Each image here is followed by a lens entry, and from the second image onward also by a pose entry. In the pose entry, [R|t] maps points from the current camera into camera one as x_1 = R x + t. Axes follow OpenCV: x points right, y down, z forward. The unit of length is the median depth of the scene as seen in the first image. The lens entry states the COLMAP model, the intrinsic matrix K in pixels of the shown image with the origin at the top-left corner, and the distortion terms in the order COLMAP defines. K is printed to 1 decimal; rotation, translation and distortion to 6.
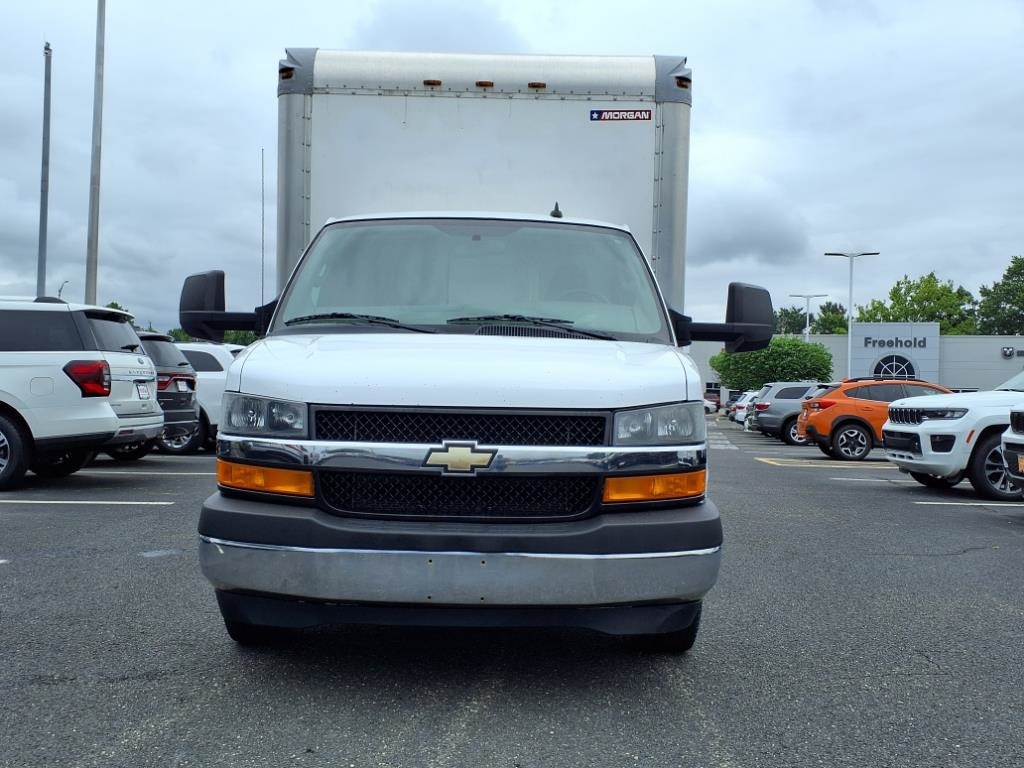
lens RADIAL K [[823.1, 0, 515.7], [0, 823.1, 387.4], [0, 0, 1]] dist [0.143333, -0.257292]
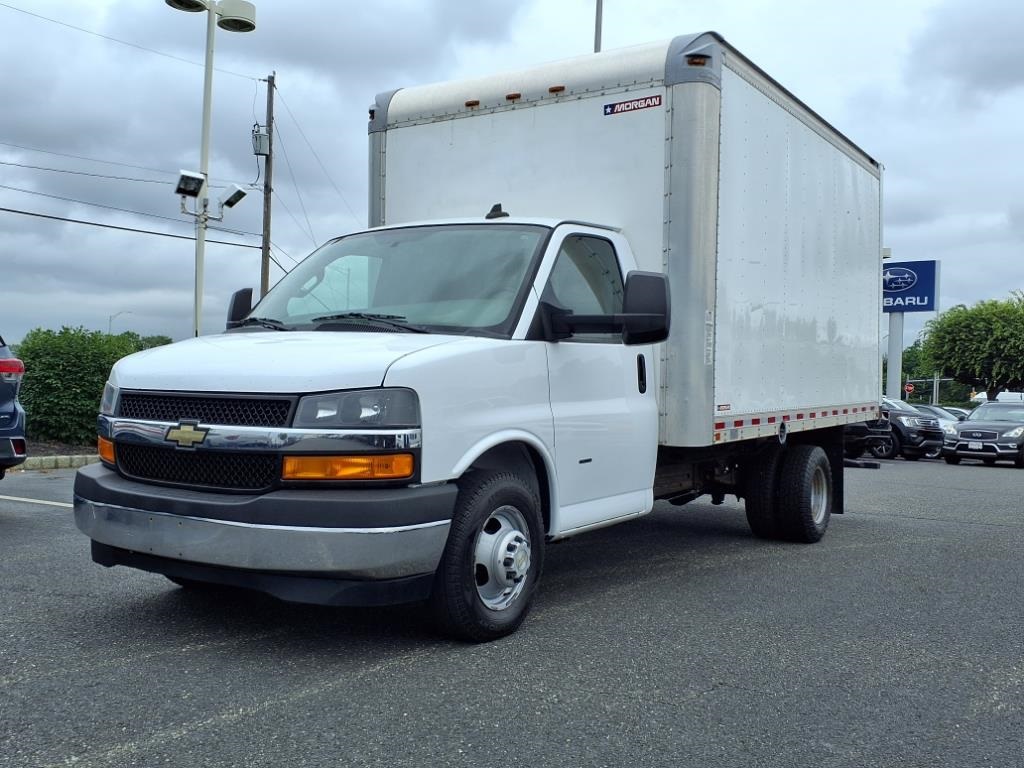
lens RADIAL K [[823.1, 0, 515.7], [0, 823.1, 387.4], [0, 0, 1]] dist [0.143333, -0.257292]
pose [[0.883356, 0.000023, -0.468704, 0.698755], [-0.009019, 0.999816, -0.016950, 0.027137], [0.468617, 0.019200, 0.883193, 0.135669]]
